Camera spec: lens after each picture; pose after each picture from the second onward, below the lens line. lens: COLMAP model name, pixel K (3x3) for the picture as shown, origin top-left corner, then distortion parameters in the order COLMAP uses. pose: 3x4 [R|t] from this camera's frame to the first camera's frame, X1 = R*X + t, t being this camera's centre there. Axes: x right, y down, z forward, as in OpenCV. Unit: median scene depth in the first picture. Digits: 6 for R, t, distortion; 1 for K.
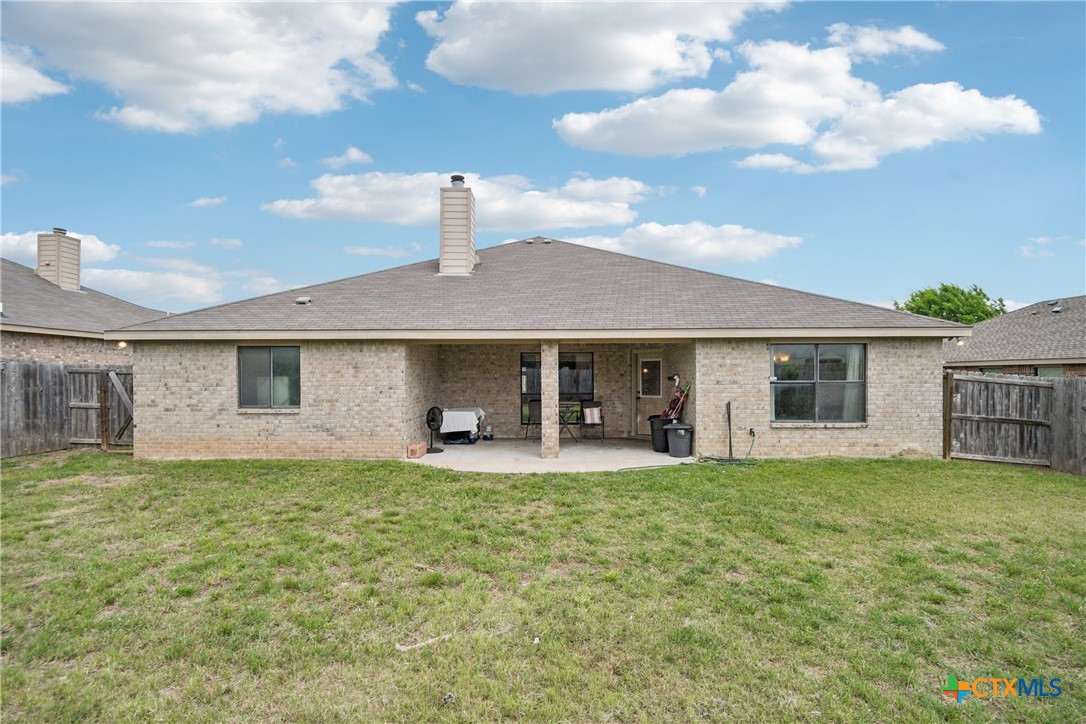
lens RADIAL K [[478.4, 0, 543.1], [0, 478.4, 370.7], [0, 0, 1]] dist [-0.002085, -0.000712]
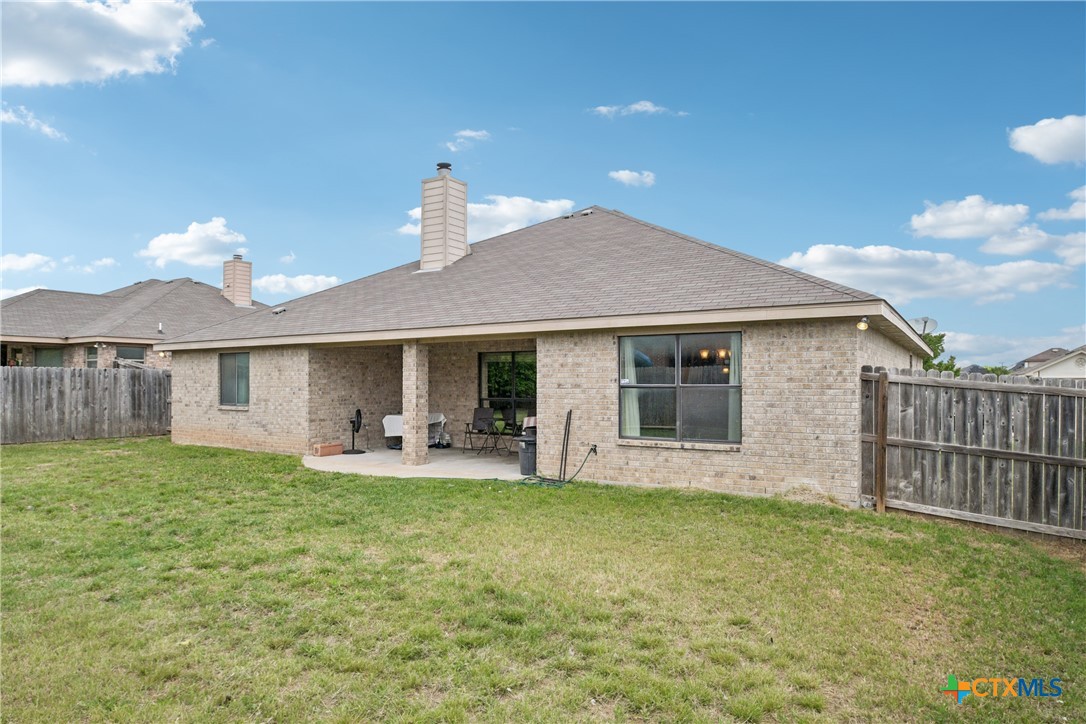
lens RADIAL K [[656.5, 0, 543.5], [0, 656.5, 366.0], [0, 0, 1]] dist [-0.016620, 0.003314]
pose [[0.851152, -0.010236, -0.524820, 0.923943], [0.003641, 0.999901, -0.013598, 0.005563], [0.524907, 0.009664, 0.851105, 0.031450]]
